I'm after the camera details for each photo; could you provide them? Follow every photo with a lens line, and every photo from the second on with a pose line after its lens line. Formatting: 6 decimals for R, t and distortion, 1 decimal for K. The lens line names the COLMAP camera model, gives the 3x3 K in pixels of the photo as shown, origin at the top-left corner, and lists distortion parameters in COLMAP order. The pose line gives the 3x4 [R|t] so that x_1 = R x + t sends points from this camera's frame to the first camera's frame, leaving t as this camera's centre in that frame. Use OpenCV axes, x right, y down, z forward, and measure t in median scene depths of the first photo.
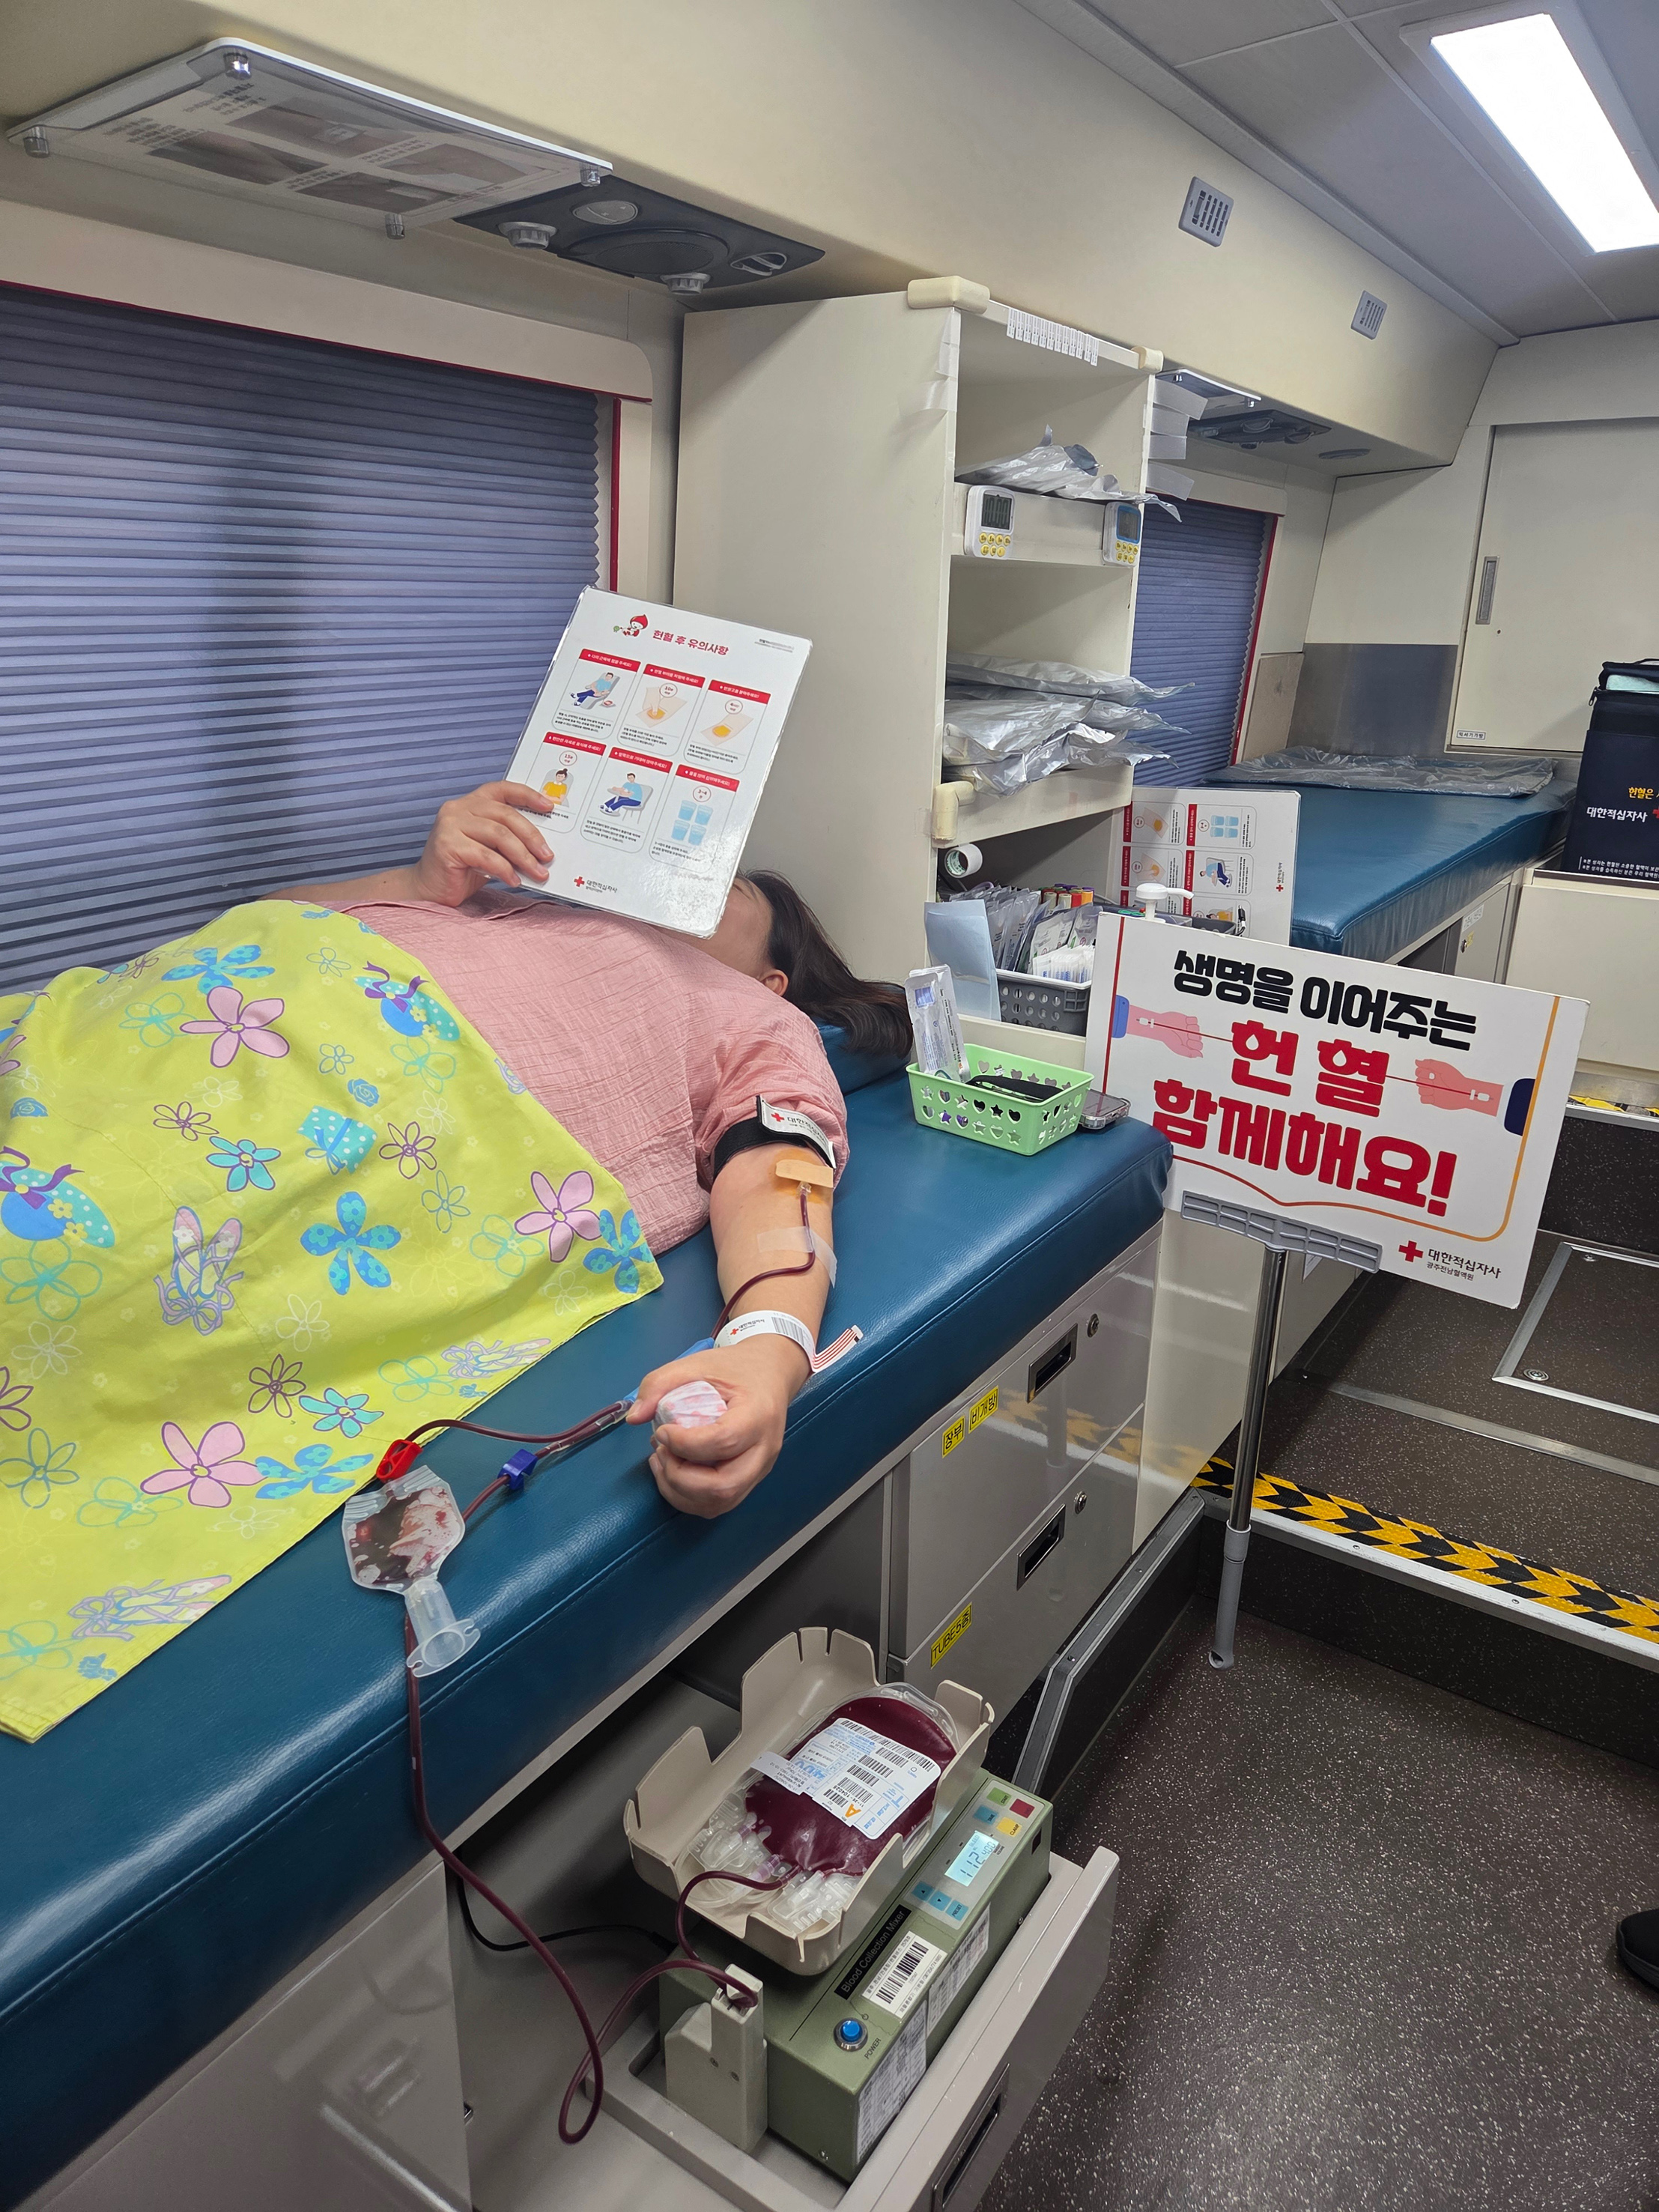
lens RADIAL K [[1493.2, 0, 829.9], [0, 1493.2, 1078.3], [0, 0, 1]] dist [0.036861, -0.010776]
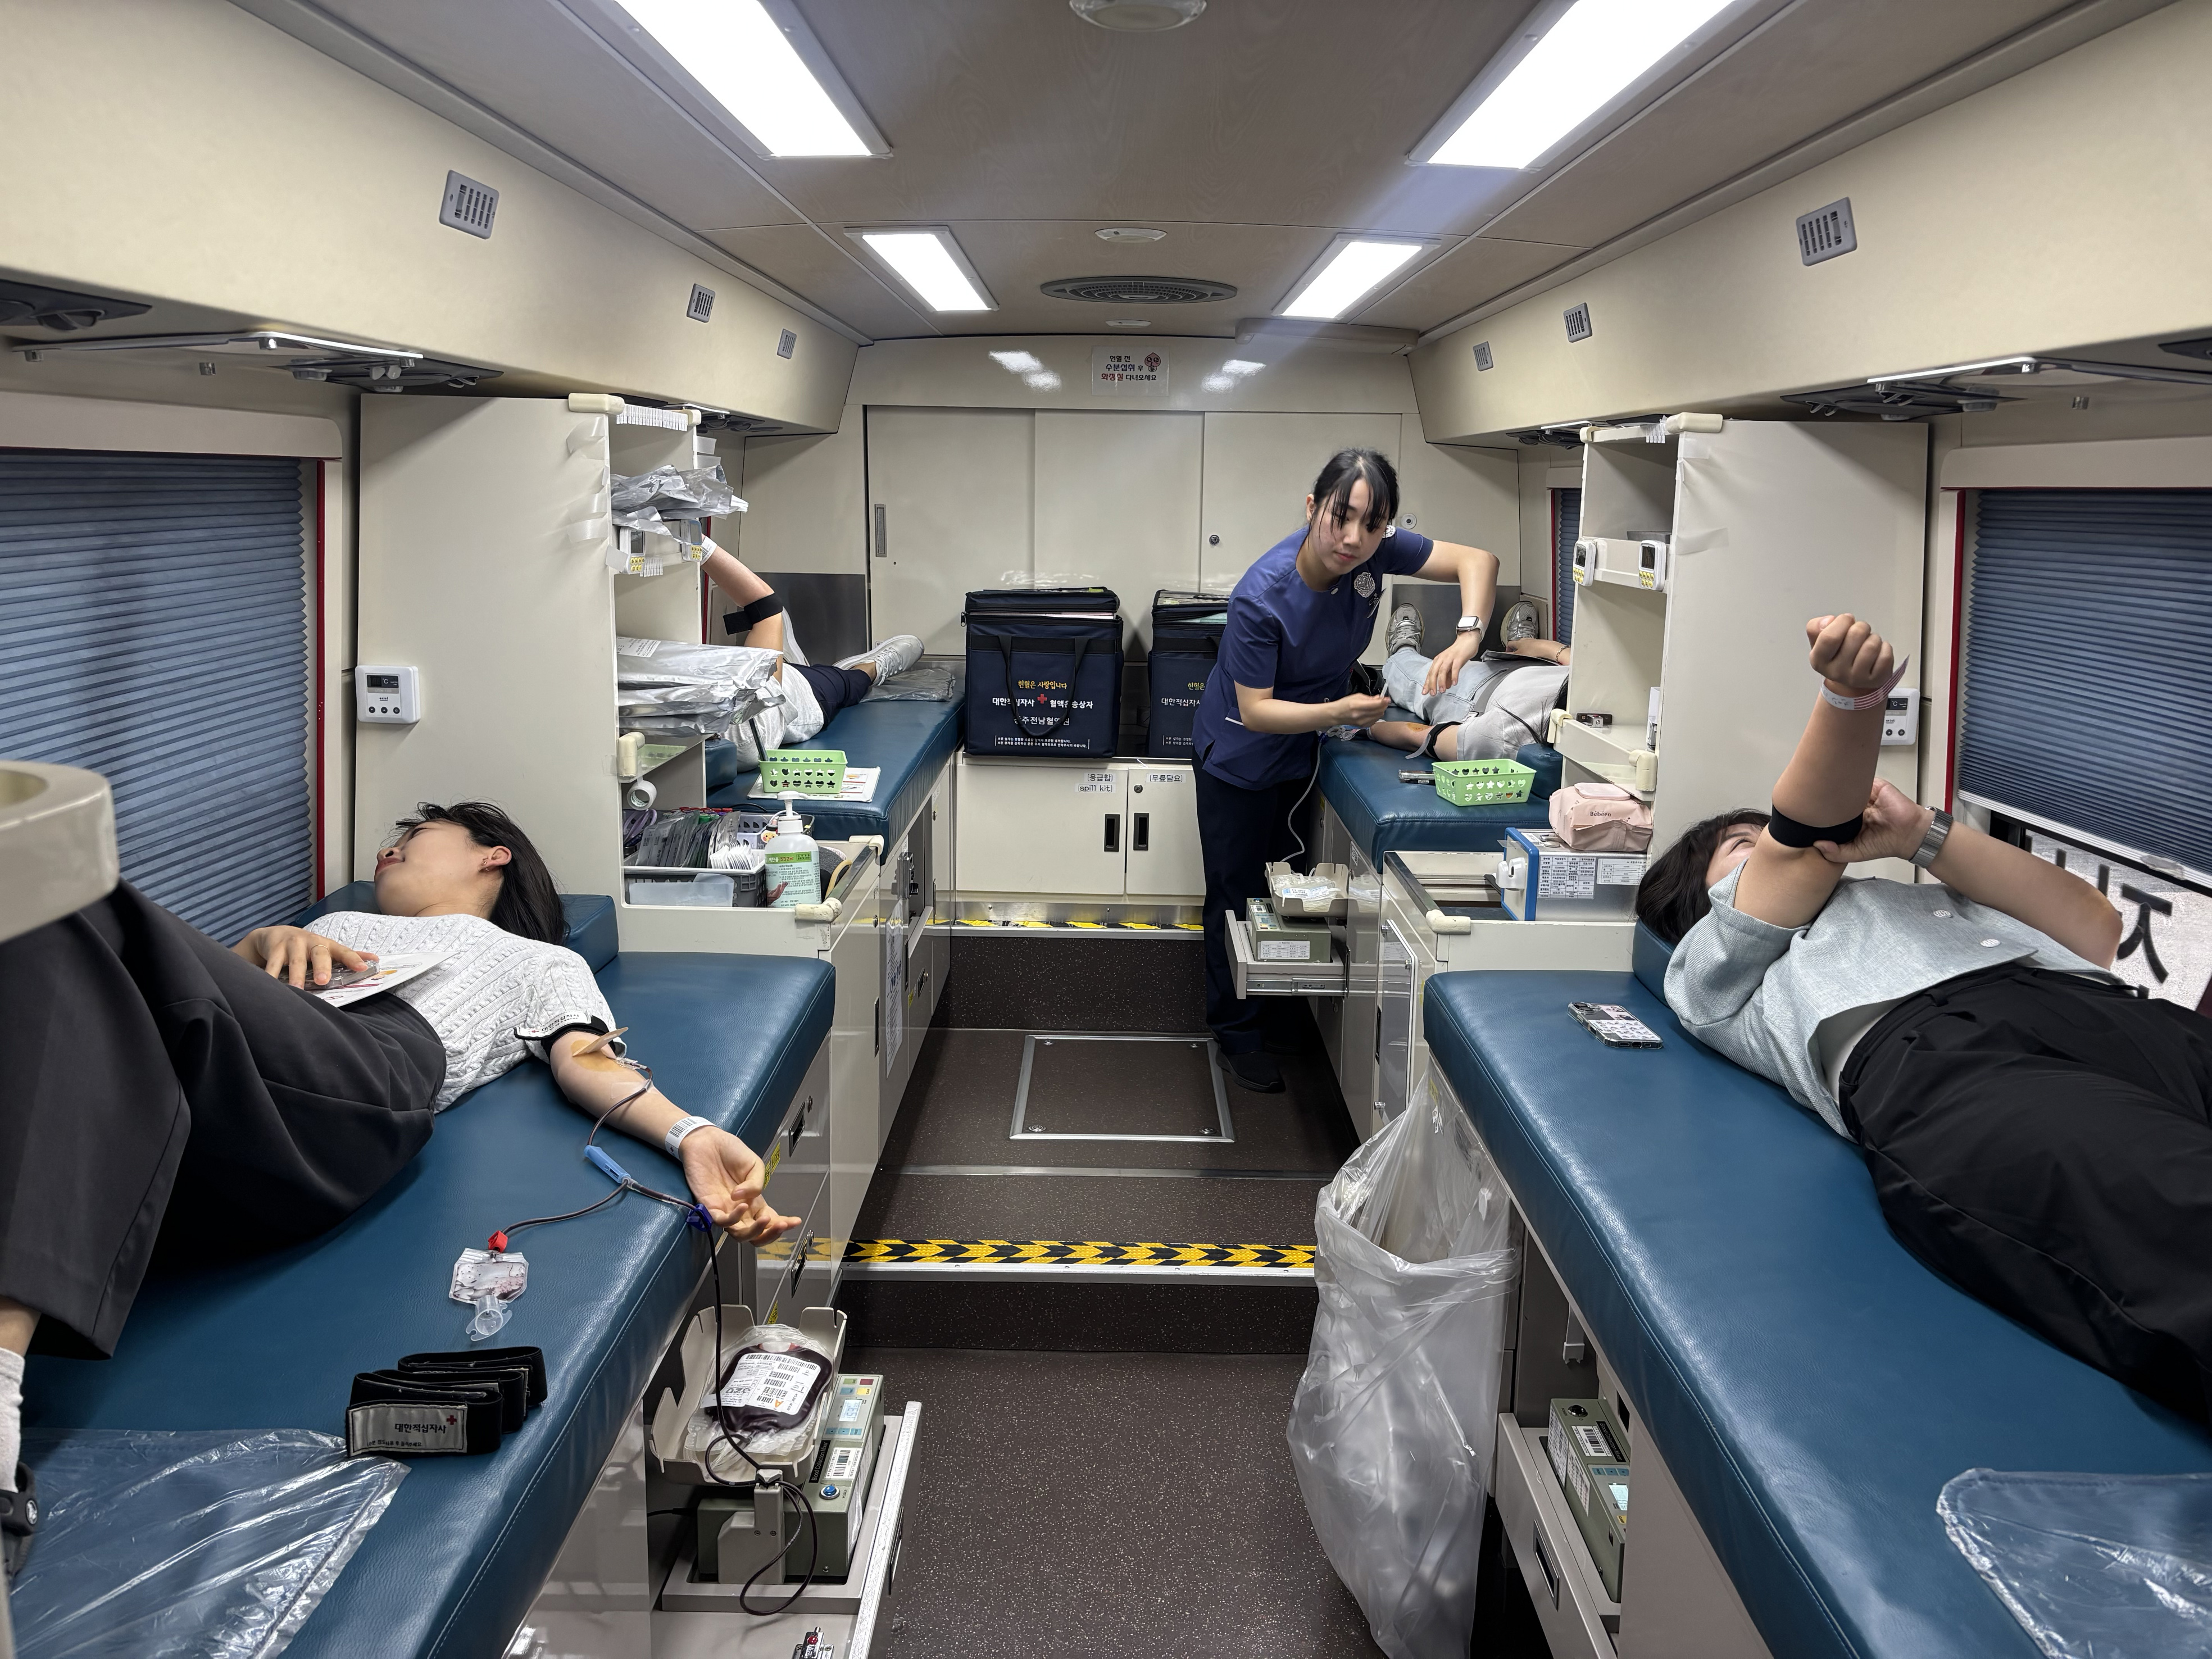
lens RADIAL K [[1675.5, 0, 1104.8], [0, 1675.5, 829.9], [0, 0, 1]] dist [-0.002473, 0.000931]
pose [[0.836028, -0.117686, 0.535917, -0.373664], [0.168486, 0.984601, -0.046622, 0.027969], [-0.522178, 0.129272, 0.842982, -0.475707]]
